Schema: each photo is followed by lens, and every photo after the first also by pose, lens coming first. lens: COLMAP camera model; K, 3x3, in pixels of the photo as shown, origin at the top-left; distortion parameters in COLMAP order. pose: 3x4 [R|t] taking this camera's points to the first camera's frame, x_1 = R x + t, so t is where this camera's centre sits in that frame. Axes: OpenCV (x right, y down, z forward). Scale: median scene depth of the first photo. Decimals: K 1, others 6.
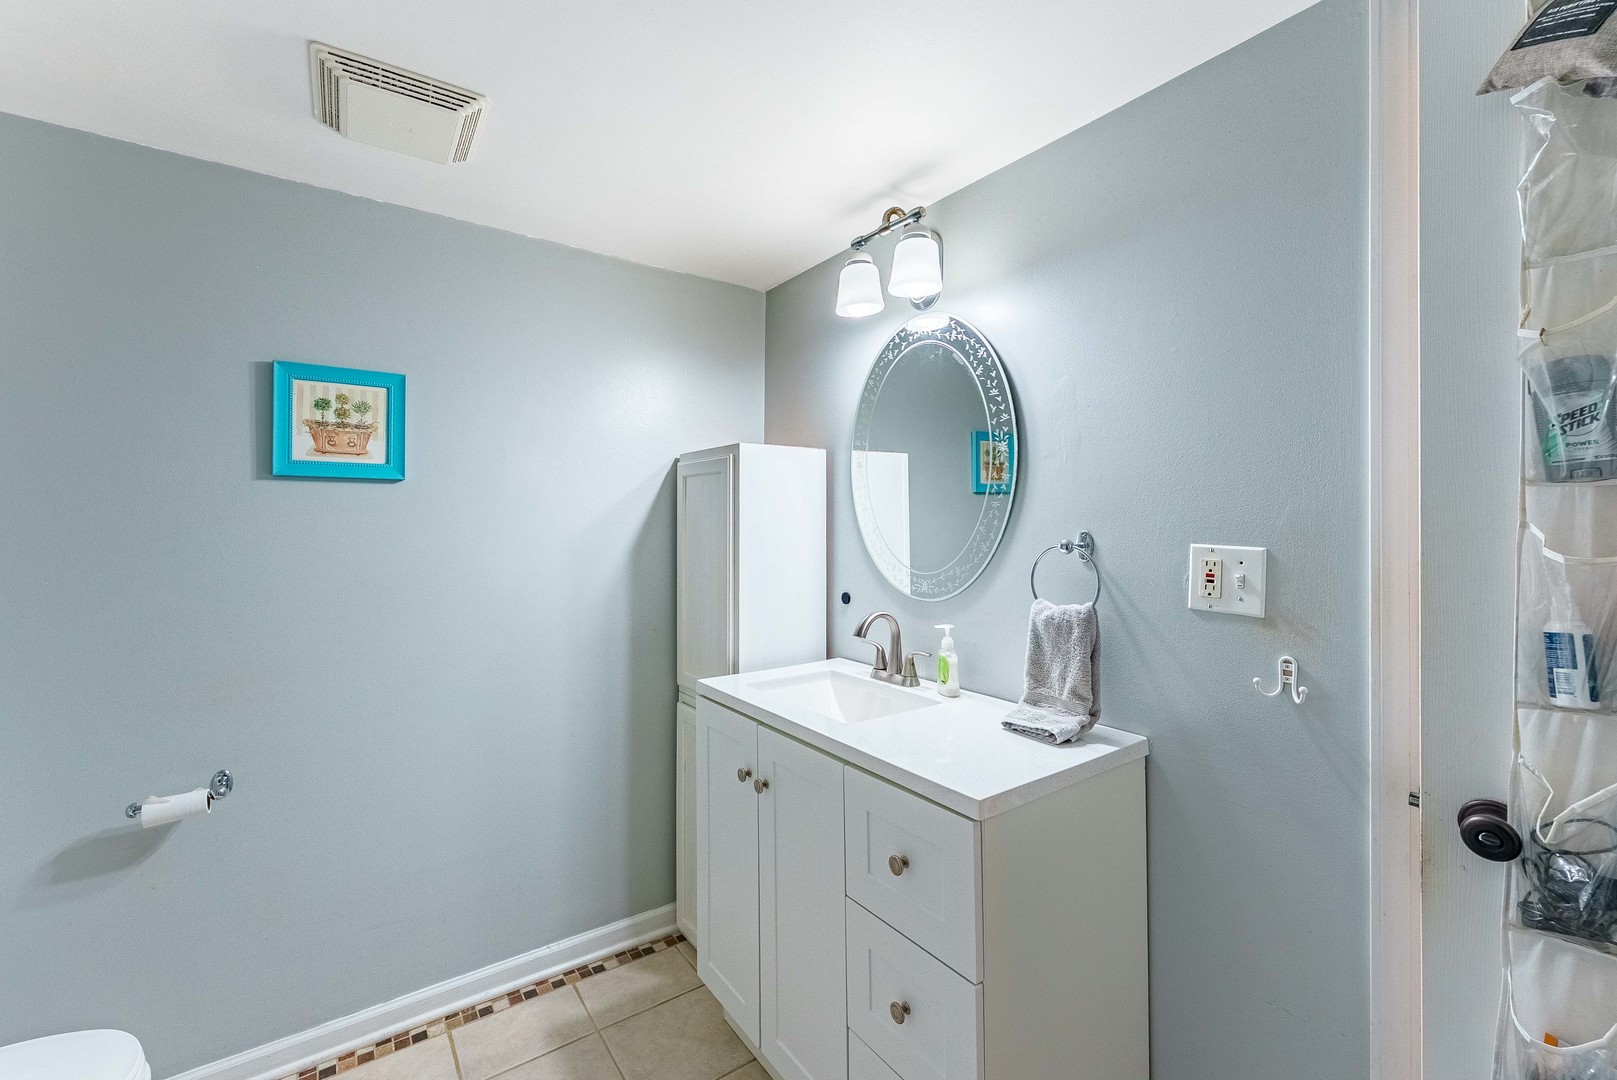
lens RADIAL K [[674.7, 0, 802.2], [0, 674.7, 530.9], [0, 0, 1]] dist [-0.000839, -0.001821]
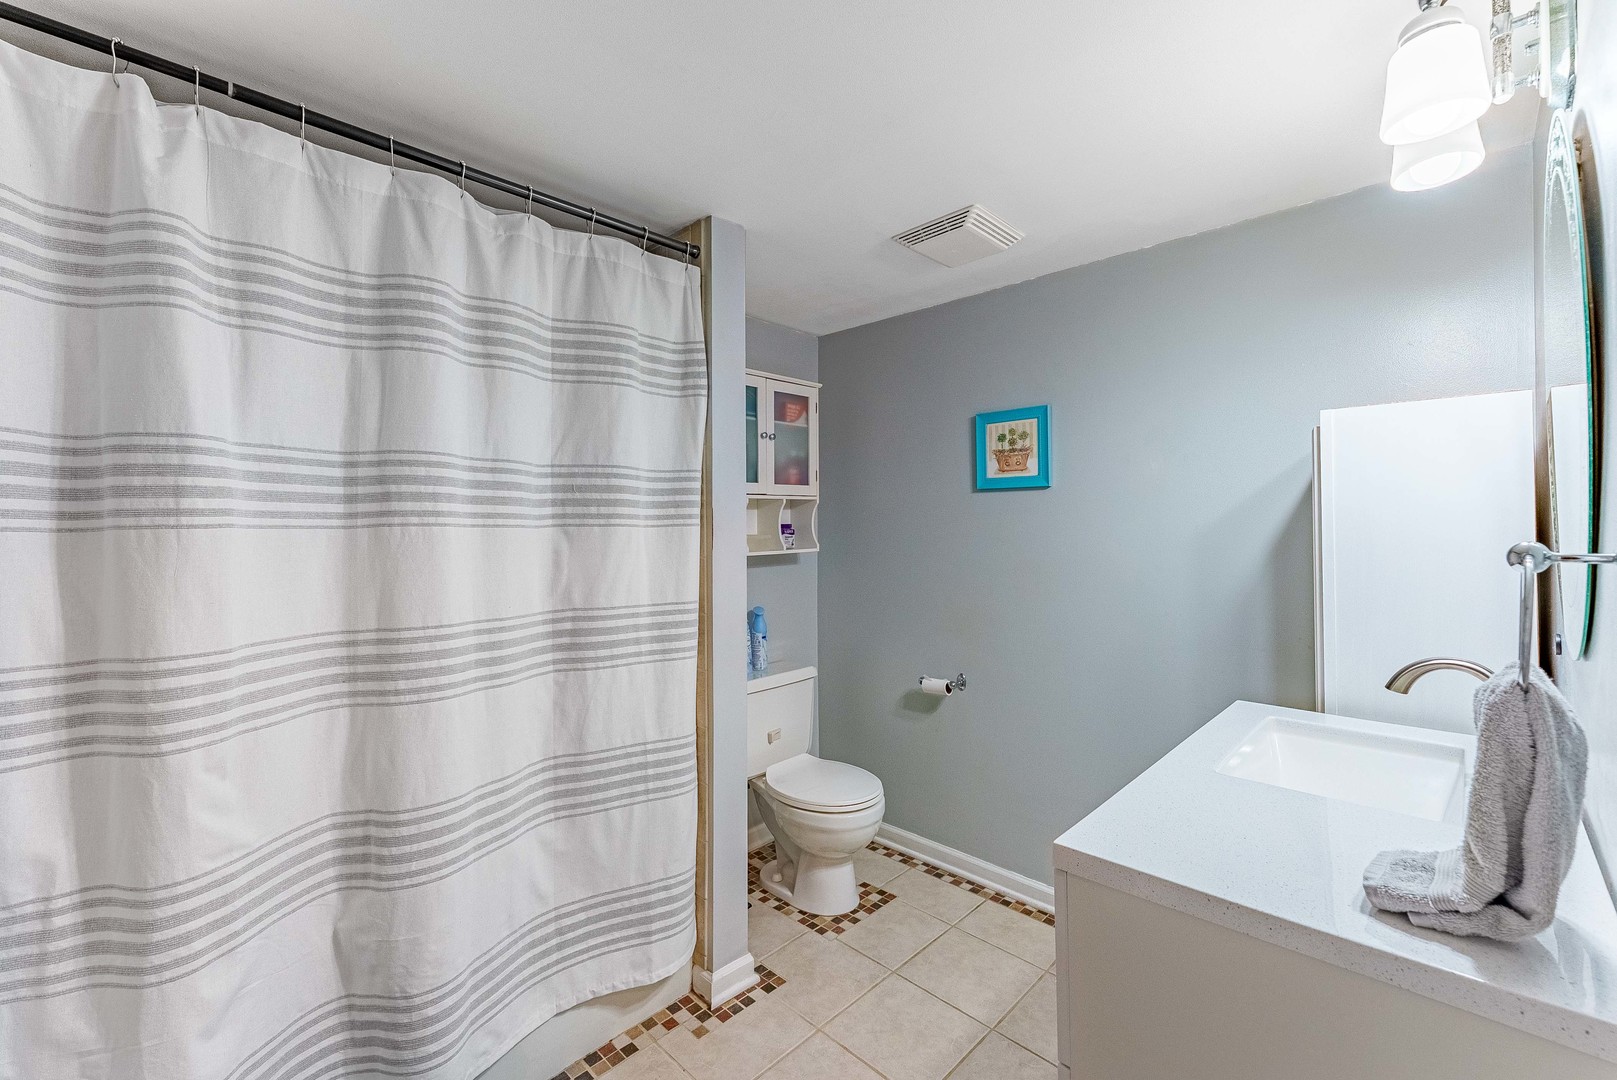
lens RADIAL K [[674.7, 0, 803.6], [0, 674.7, 532.4], [0, 0, 1]] dist [-0.000839, -0.001821]
pose [[0.162154, 0.015492, -0.986644, 0.641822], [0.001266, 0.999873, 0.015908, -0.009729], [0.986765, -0.003828, 0.162114, 0.348212]]
